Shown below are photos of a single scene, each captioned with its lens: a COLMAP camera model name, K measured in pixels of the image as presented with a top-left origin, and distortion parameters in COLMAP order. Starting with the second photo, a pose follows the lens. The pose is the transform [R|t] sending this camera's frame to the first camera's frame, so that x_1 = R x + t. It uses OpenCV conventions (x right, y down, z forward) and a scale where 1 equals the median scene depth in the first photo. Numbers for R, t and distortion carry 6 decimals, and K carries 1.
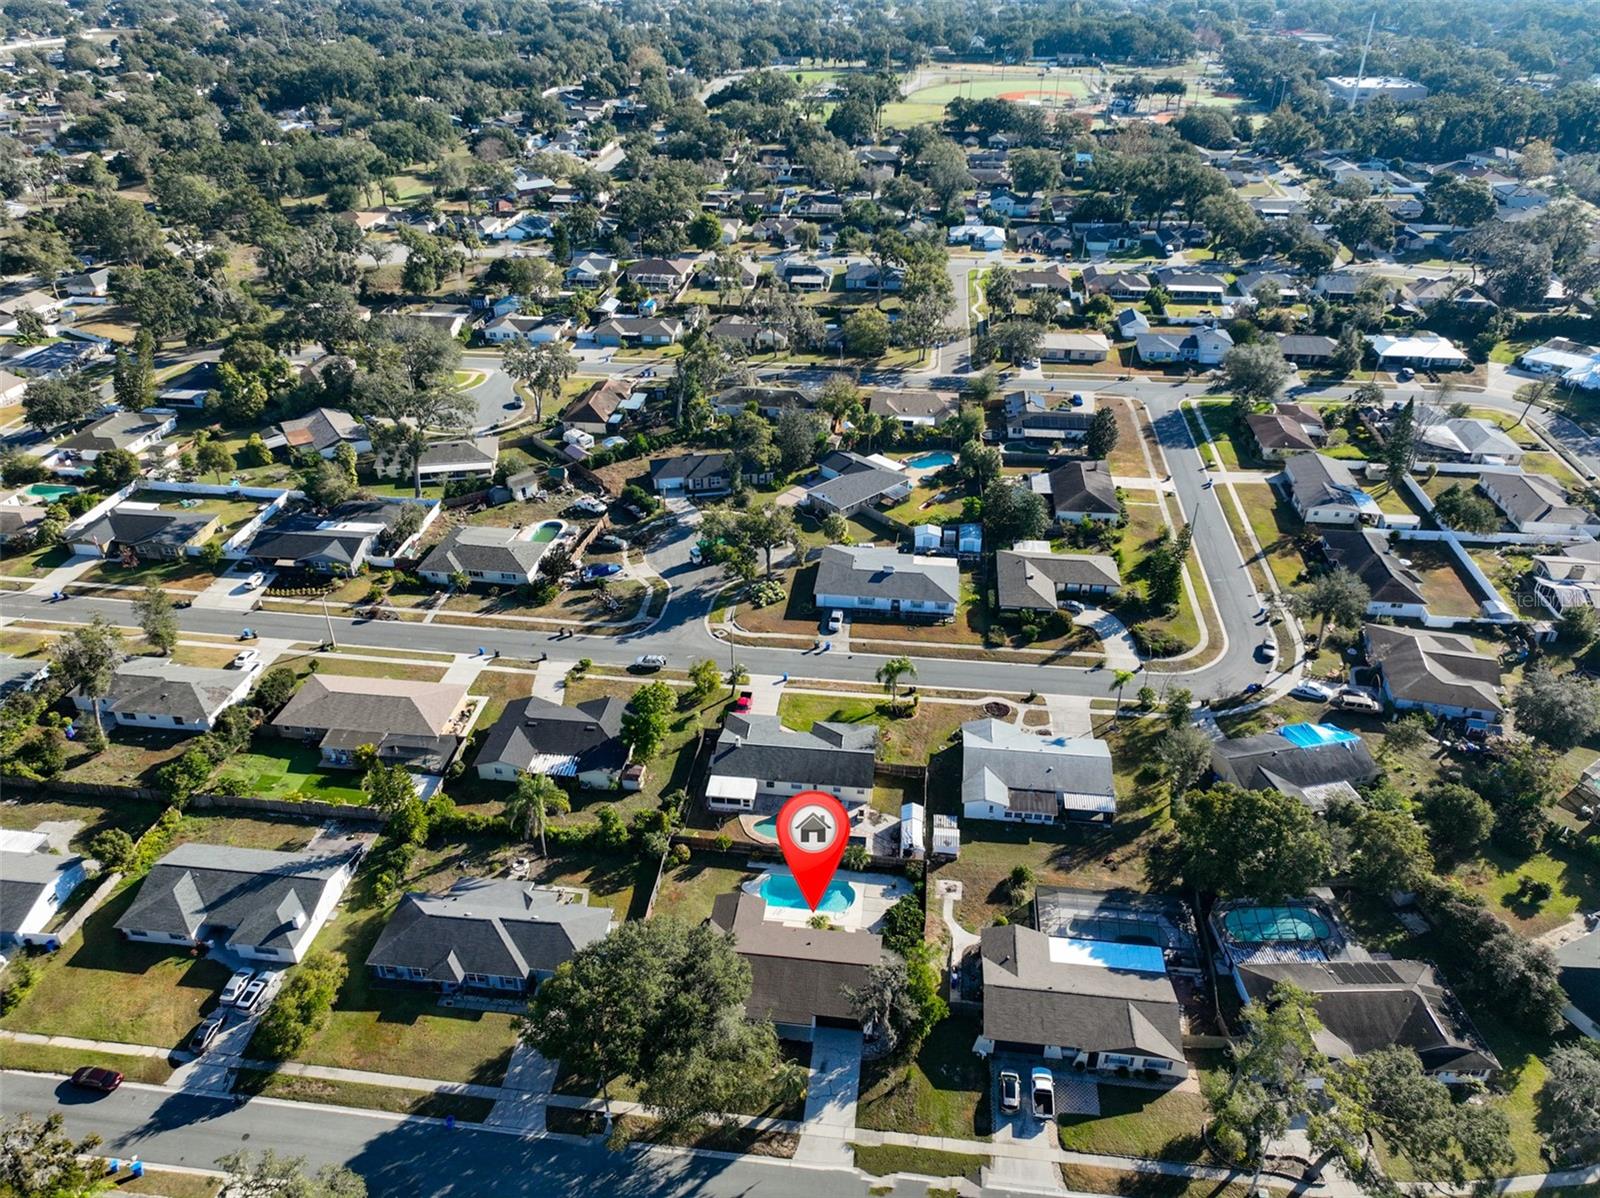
lens RADIAL K [[1116.0, 0, 805.5], [0, 1116.0, 597.7], [0, 0, 1]] dist [-0.002956, 0.017002]
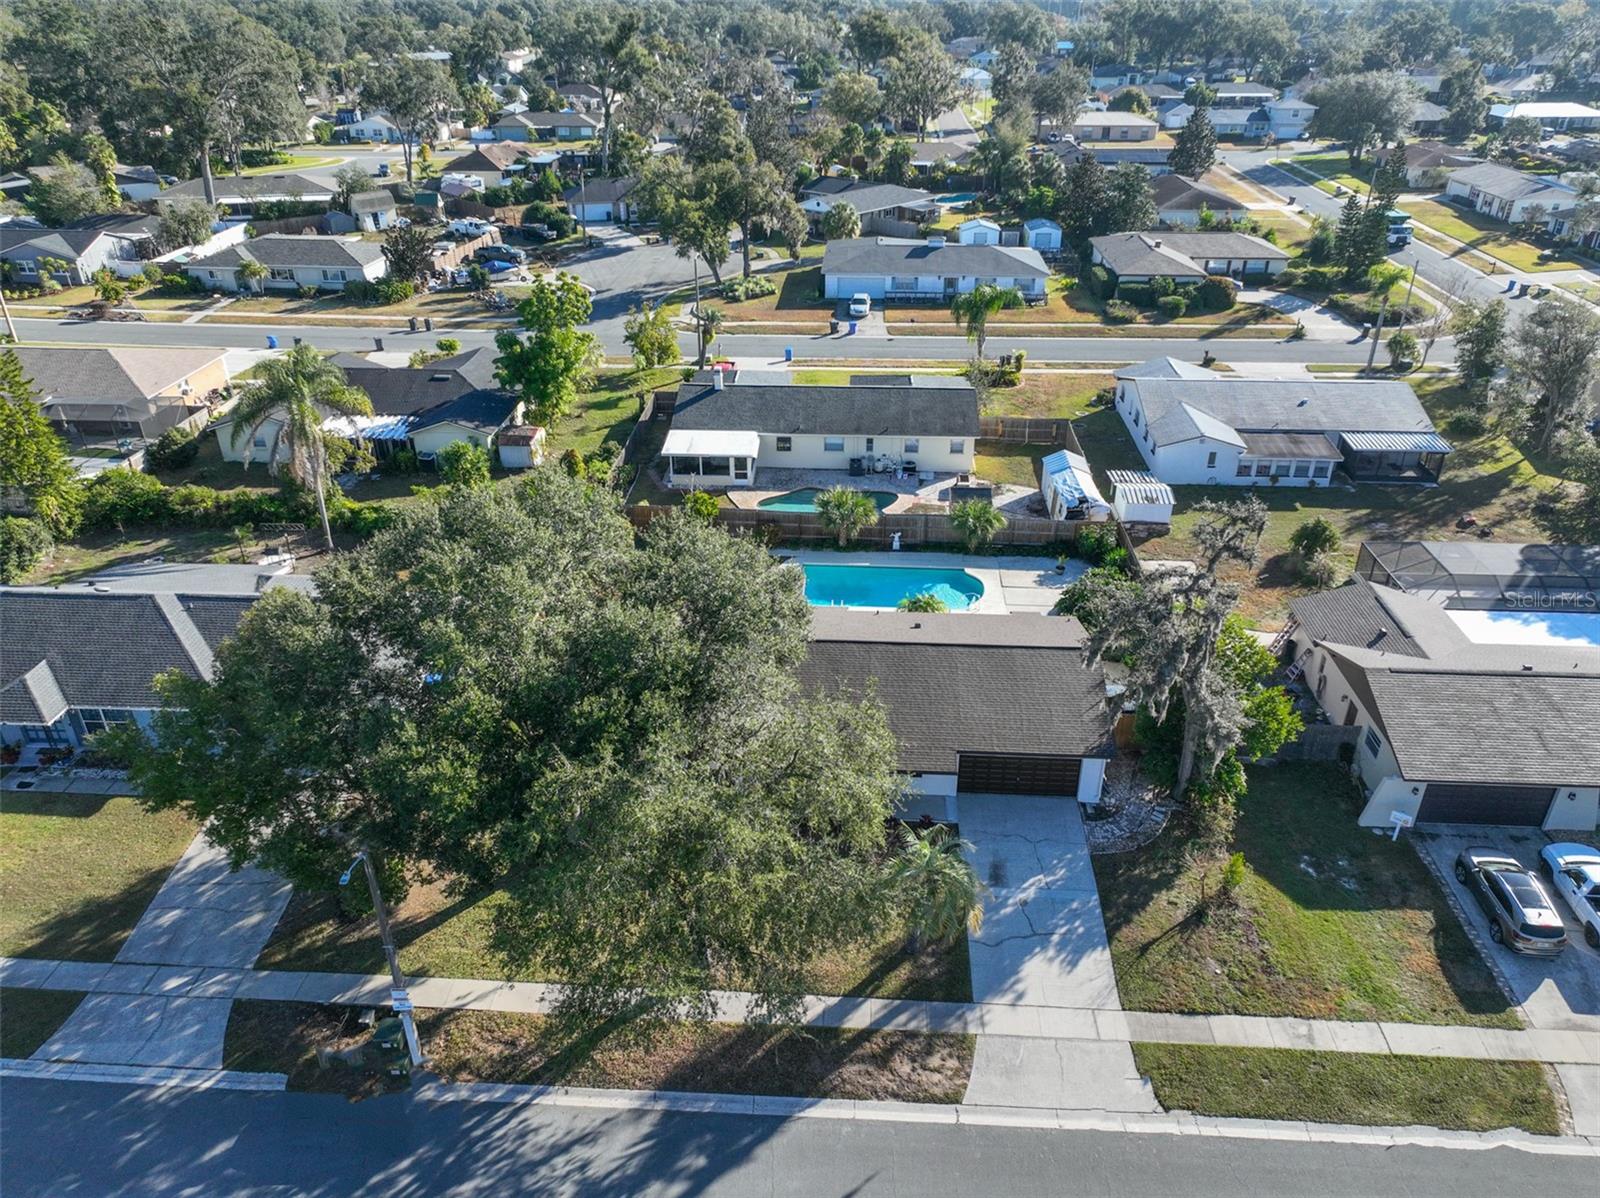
lens RADIAL K [[1116.0, 0, 805.5], [0, 1116.0, 597.7], [0, 0, 1]] dist [-0.002956, 0.017002]
pose [[0.998105, -0.030961, 0.053176, -0.053337], [0.033514, 0.998294, -0.047805, 0.273969], [-0.051606, 0.049496, 0.997440, 0.495544]]
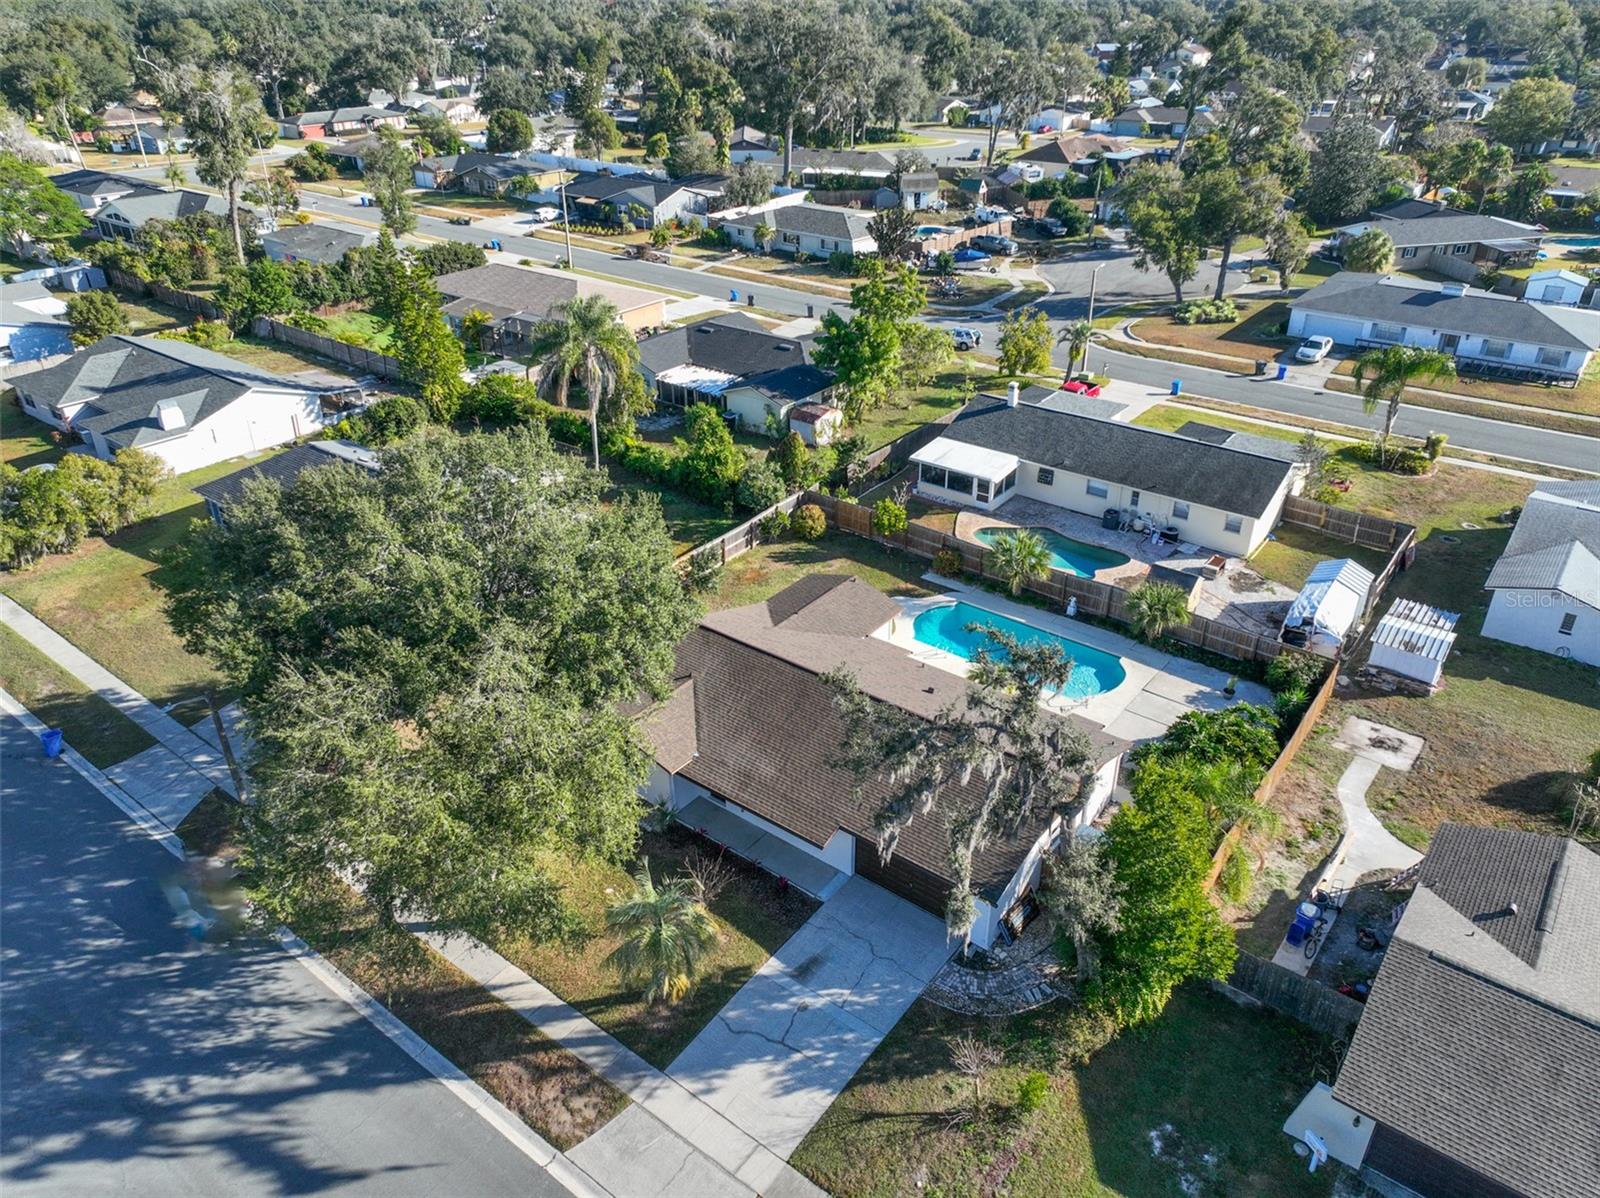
lens RADIAL K [[1116.0, 0, 805.5], [0, 1116.0, 597.7], [0, 0, 1]] dist [-0.002956, 0.017002]
pose [[0.858273, 0.245864, -0.450464, 0.113556], [-0.264941, 0.964028, 0.021373, 0.243115], [0.439514, 0.101002, 0.892539, 0.546266]]
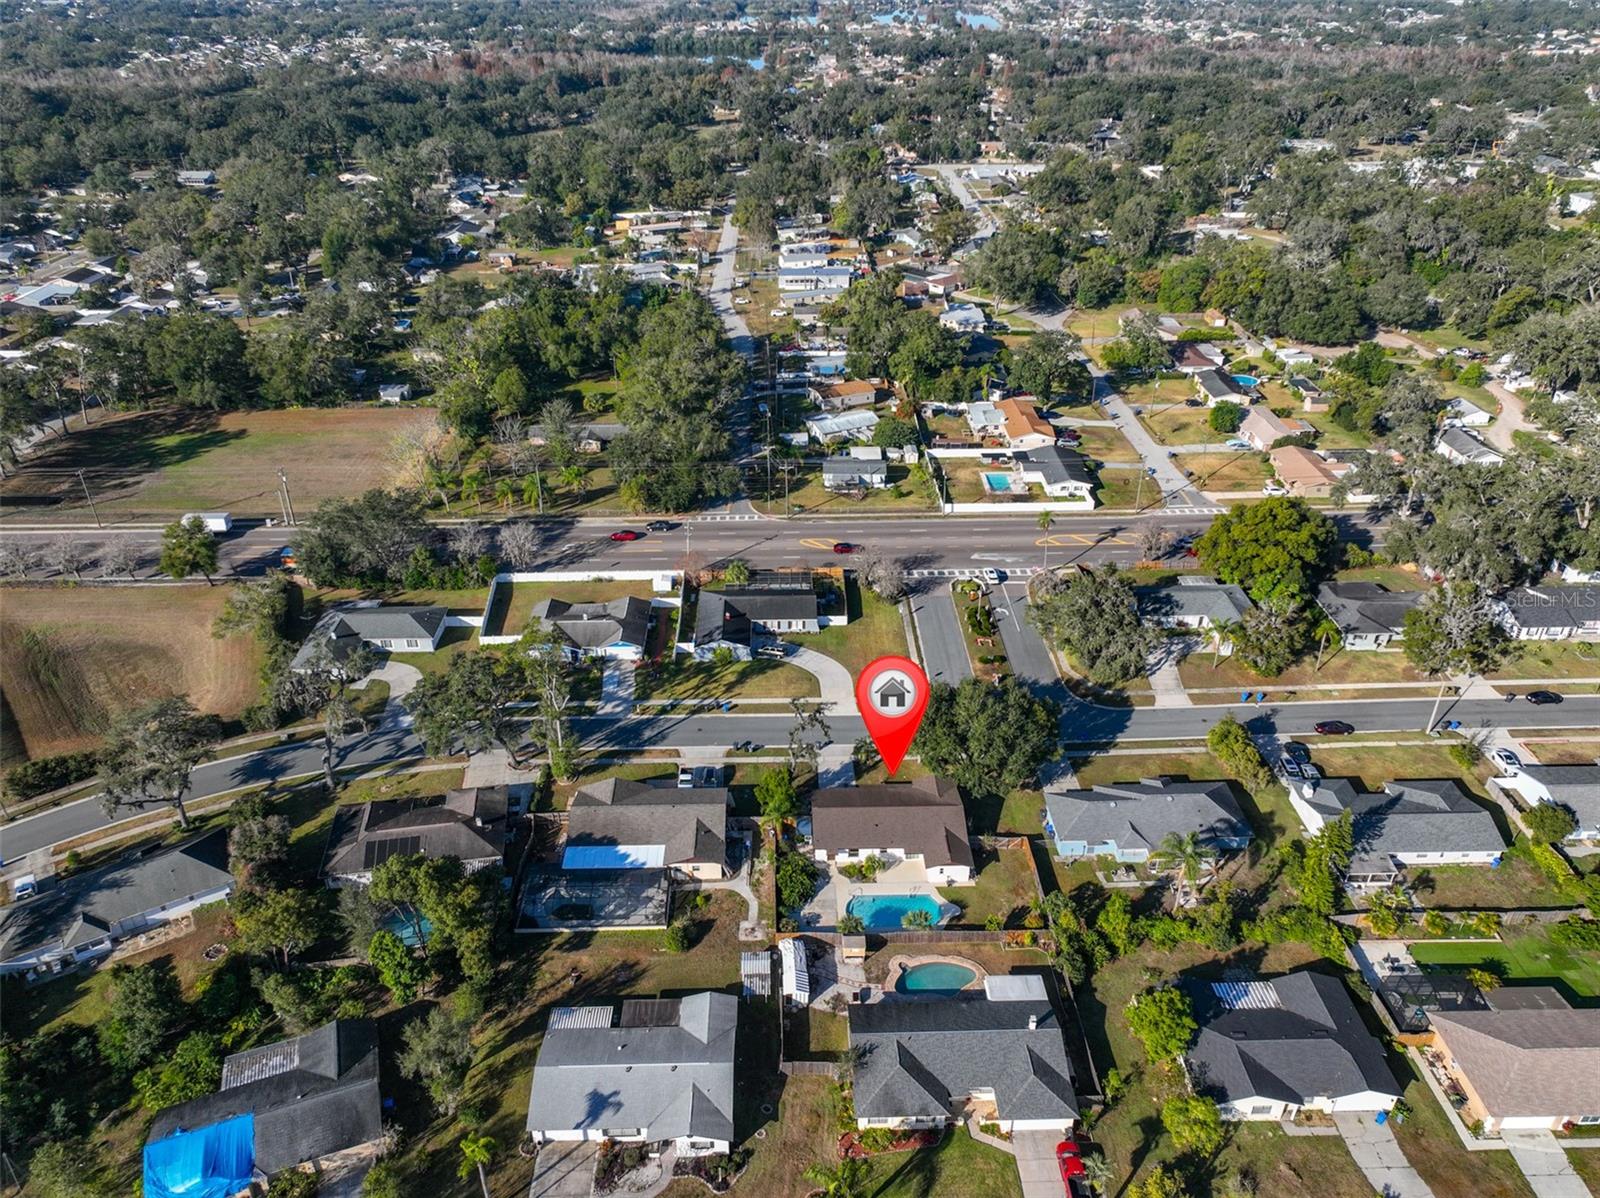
lens RADIAL K [[1116.0, 0, 805.5], [0, 1116.0, 597.7], [0, 0, 1]] dist [-0.002956, 0.017002]
pose [[-0.989462, 0.073444, -0.124786, 0.172754], [-0.075584, 0.473086, 0.877768, -0.697027], [0.123501, 0.877950, -0.462549, 1.135502]]
